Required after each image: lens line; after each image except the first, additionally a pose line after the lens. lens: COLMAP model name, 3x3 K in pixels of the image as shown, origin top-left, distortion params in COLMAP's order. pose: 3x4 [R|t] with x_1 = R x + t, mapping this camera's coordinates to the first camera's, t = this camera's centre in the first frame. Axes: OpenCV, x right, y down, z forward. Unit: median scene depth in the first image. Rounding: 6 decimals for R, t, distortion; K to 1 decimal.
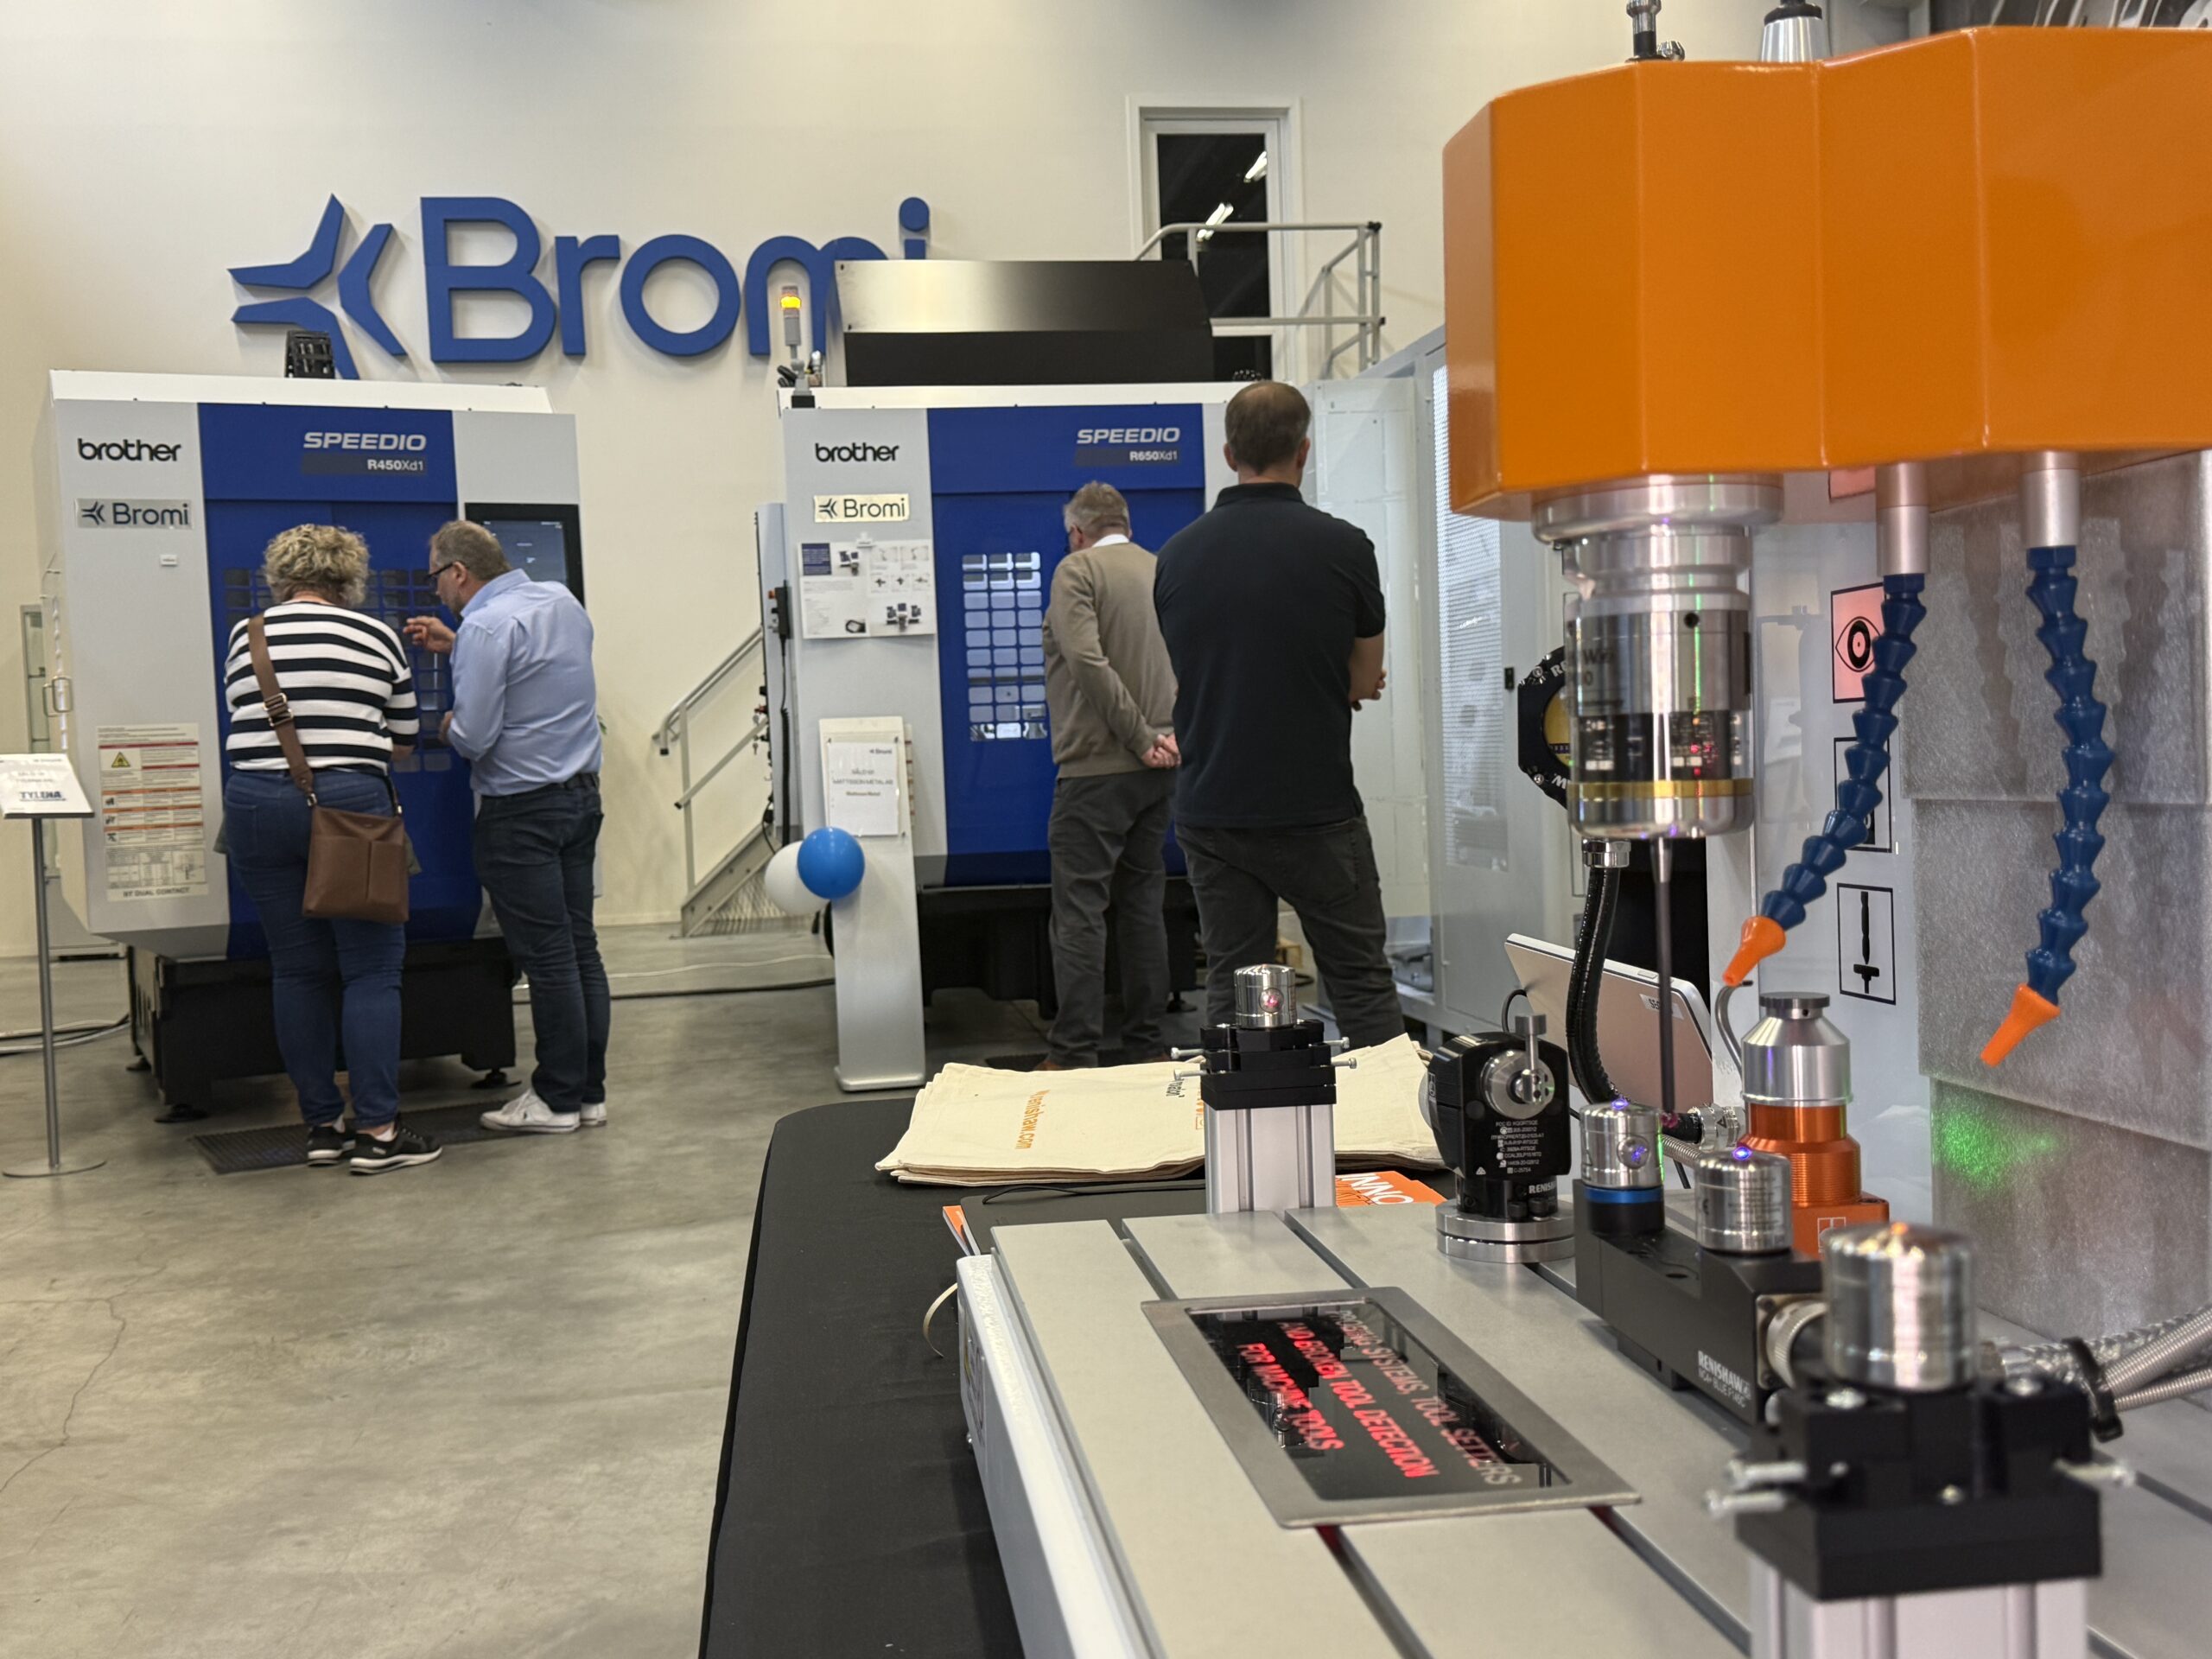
lens RADIAL K [[2181.9, 0, 1092.4], [0, 2181.9, 838.1], [0, 0, 1]] dist [0.195623, -0.443229]
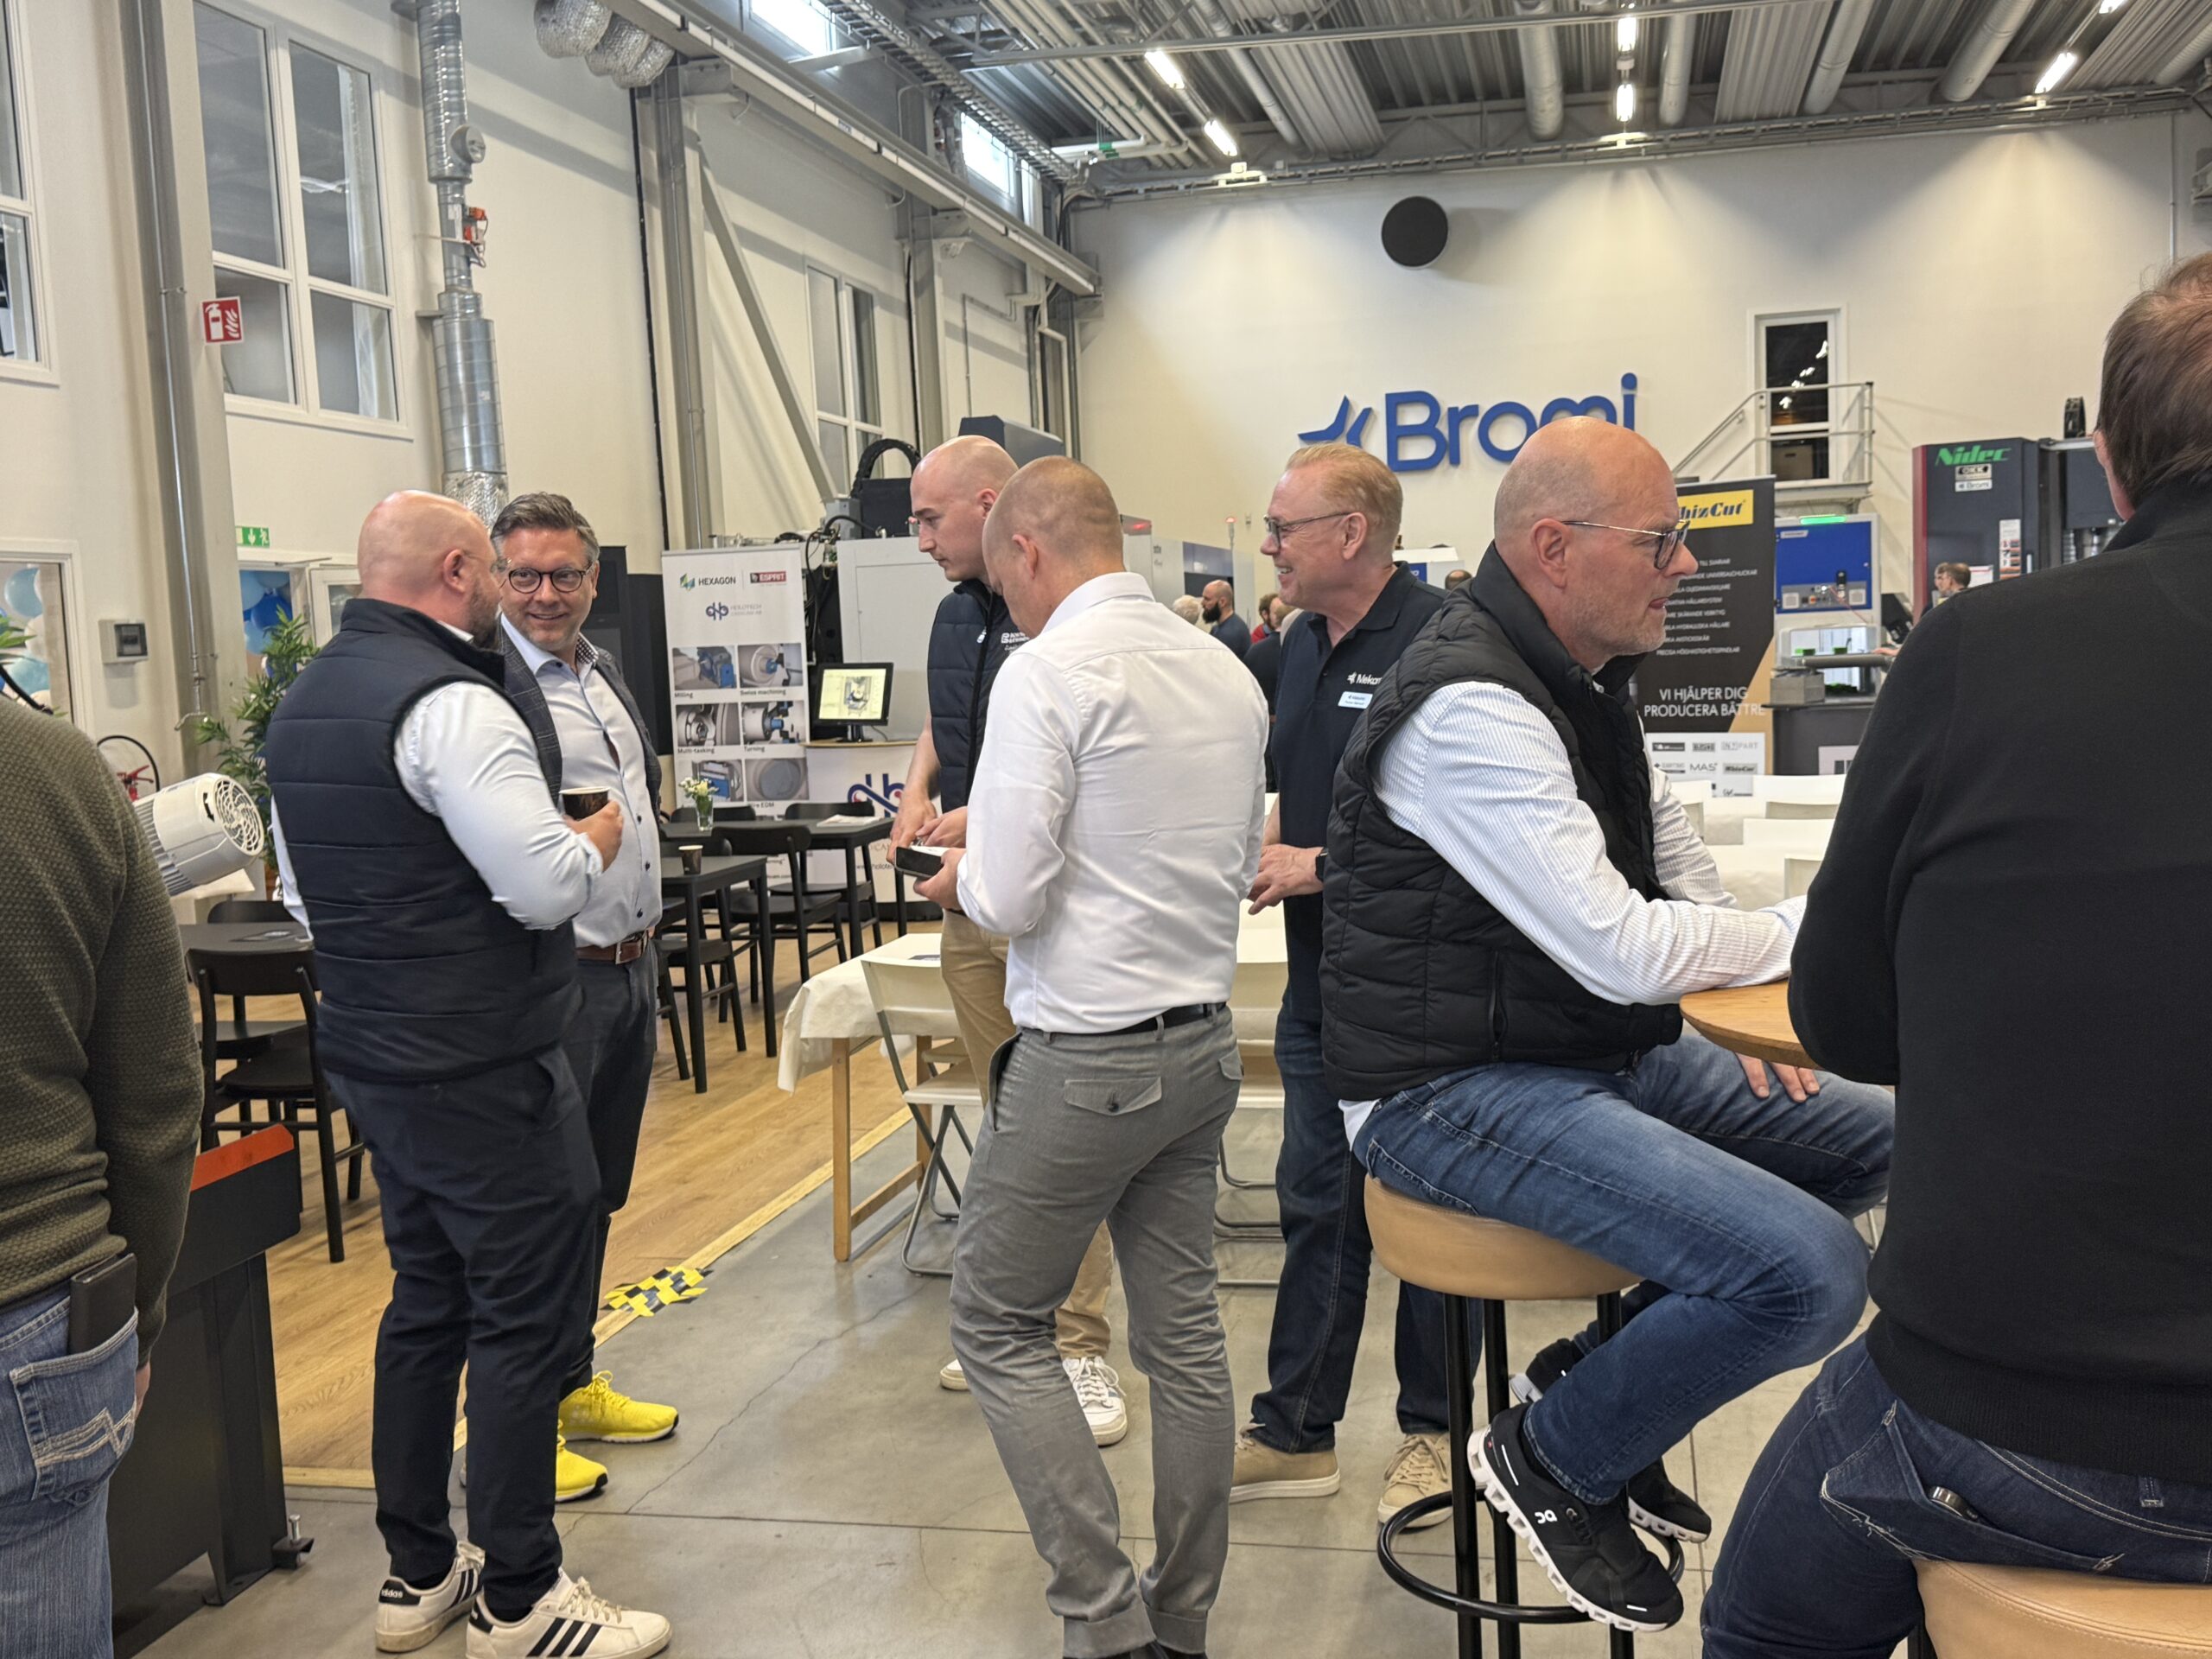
lens RADIAL K [[2181.9, 0, 1092.4], [0, 2181.9, 838.1], [0, 0, 1]] dist [0.195623, -0.443229]
pose [[0.930914, 0.028878, -0.364095, 0.208322], [-0.007807, 0.998215, 0.059211, 0.010157], [0.365155, -0.052278, 0.929478, -1.045915]]
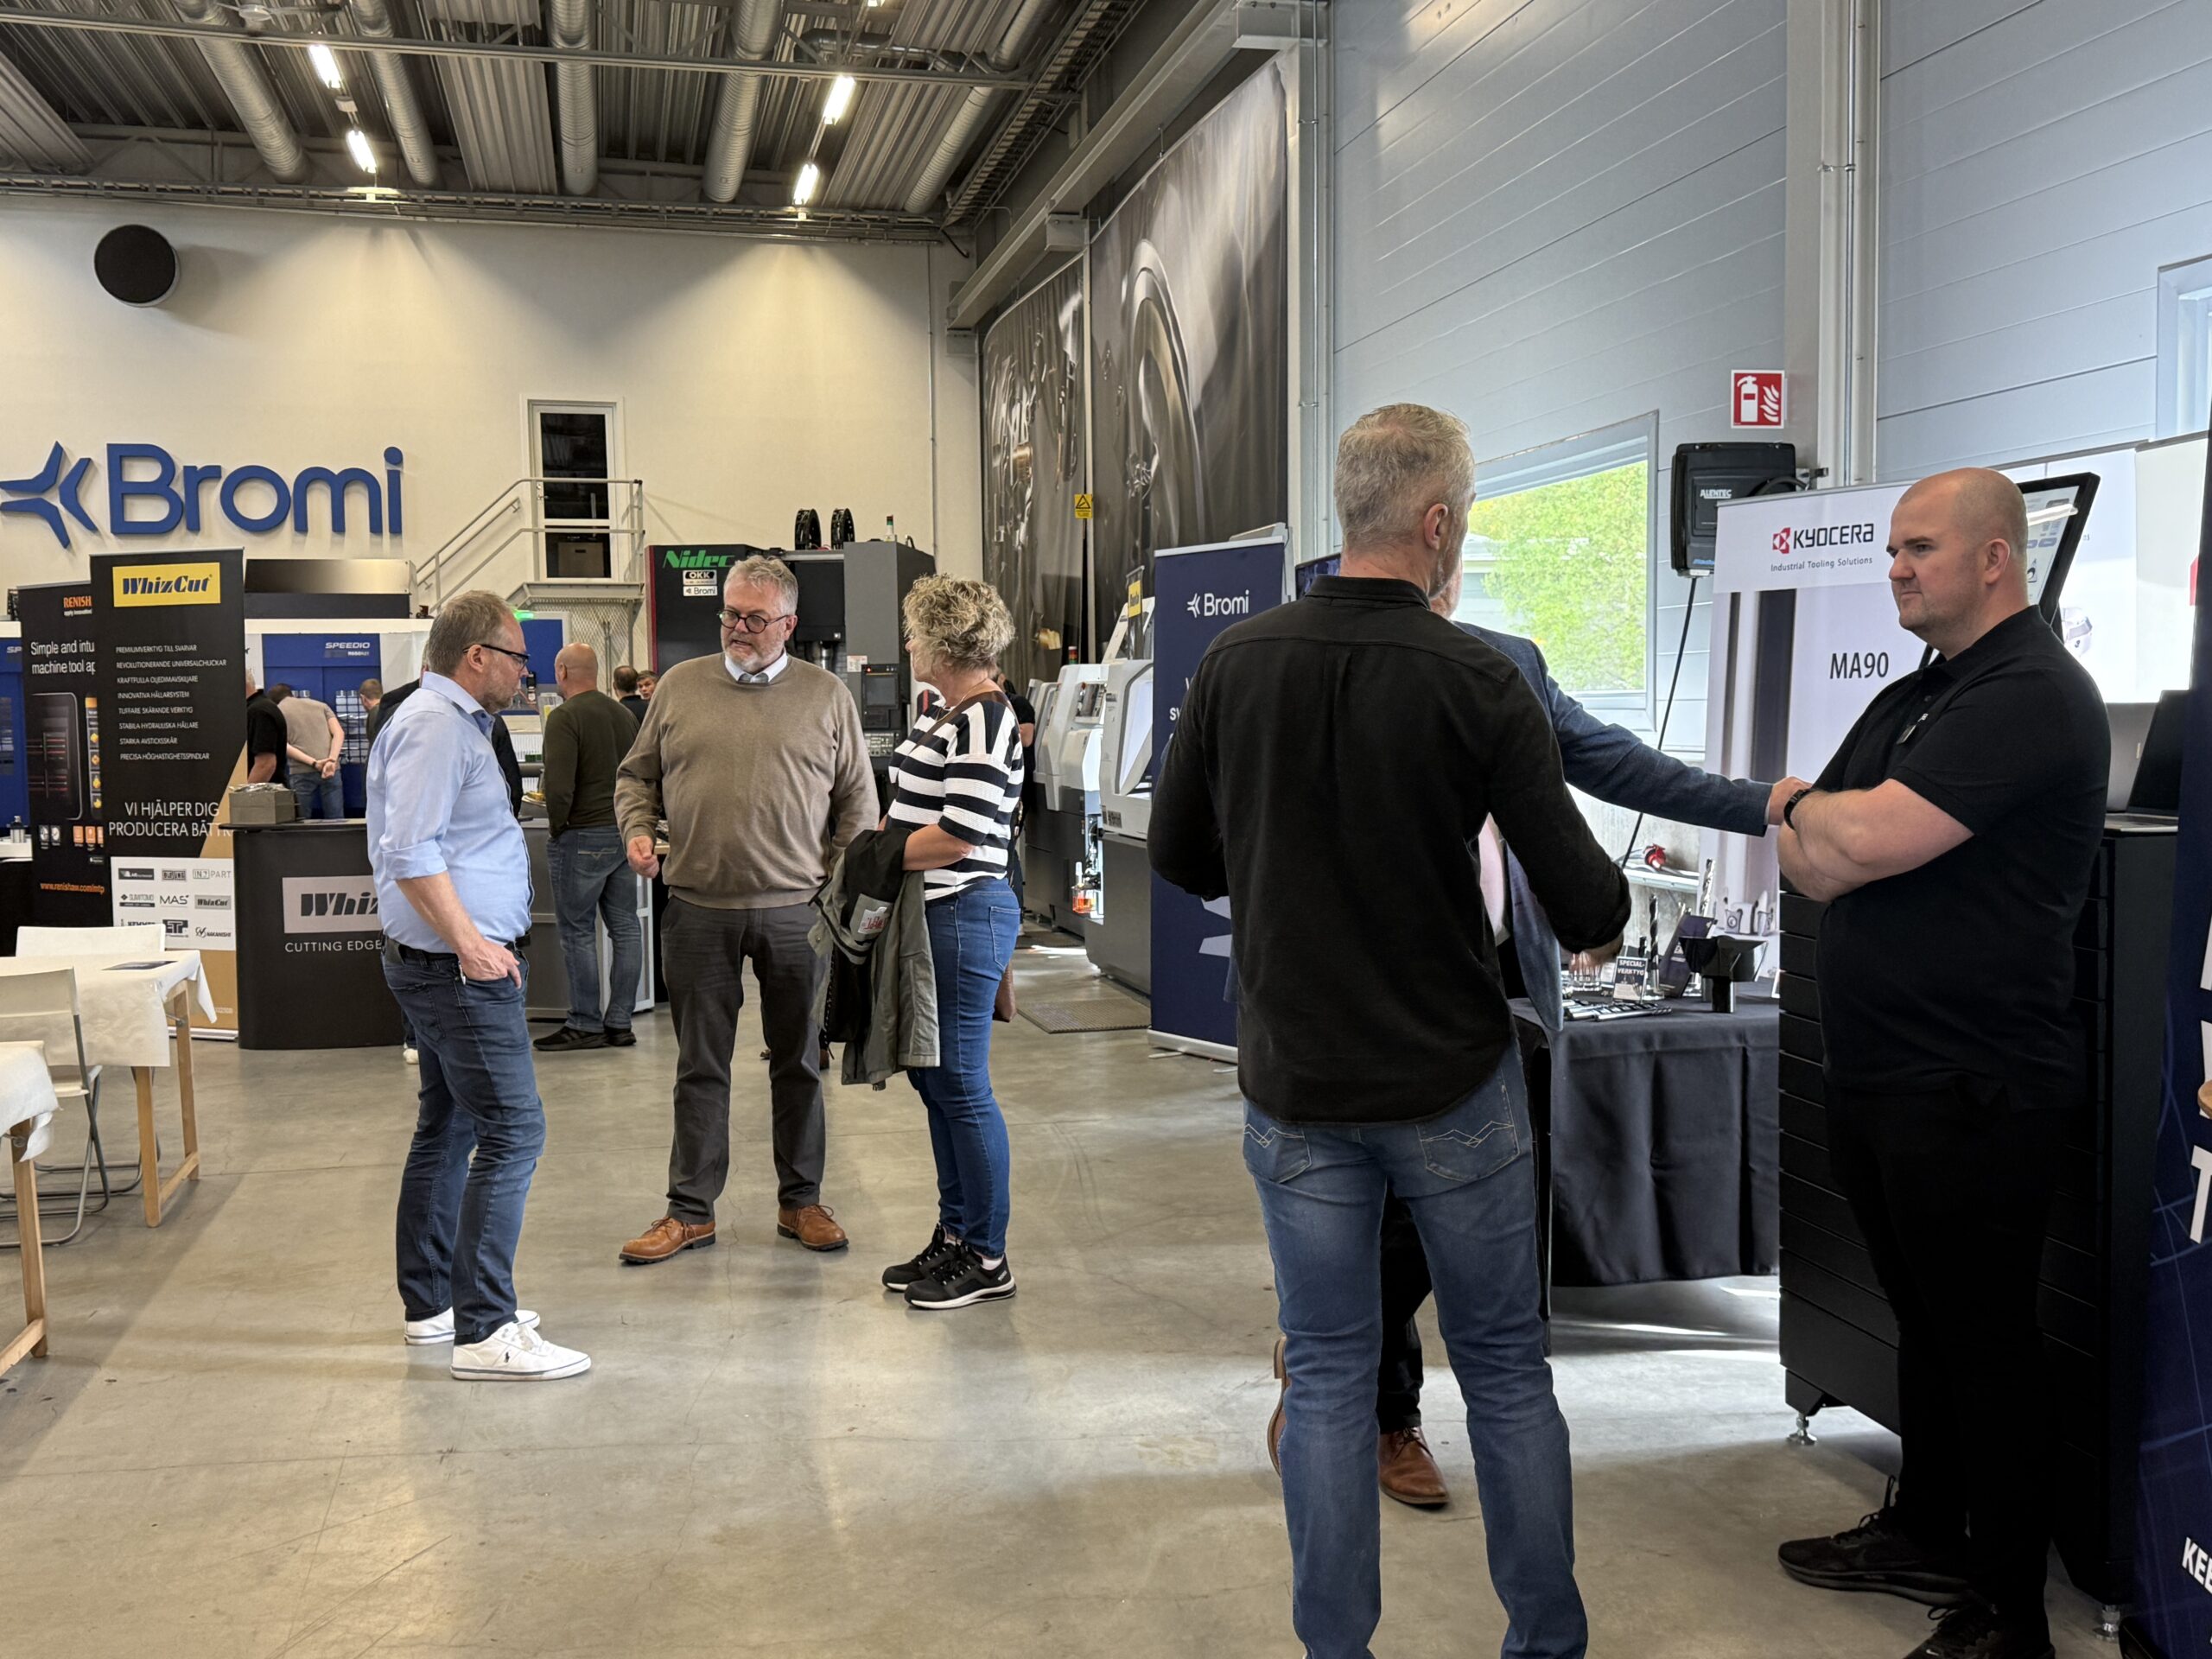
lens RADIAL K [[2181.9, 0, 1092.4], [0, 2181.9, 838.1], [0, 0, 1]] dist [0.195623, -0.443229]
pose [[0.996846, 0.020391, 0.076690, 0.361481], [-0.021192, 0.999729, 0.009644, -0.001493], [-0.076472, -0.011239, 0.997008, -0.864046]]
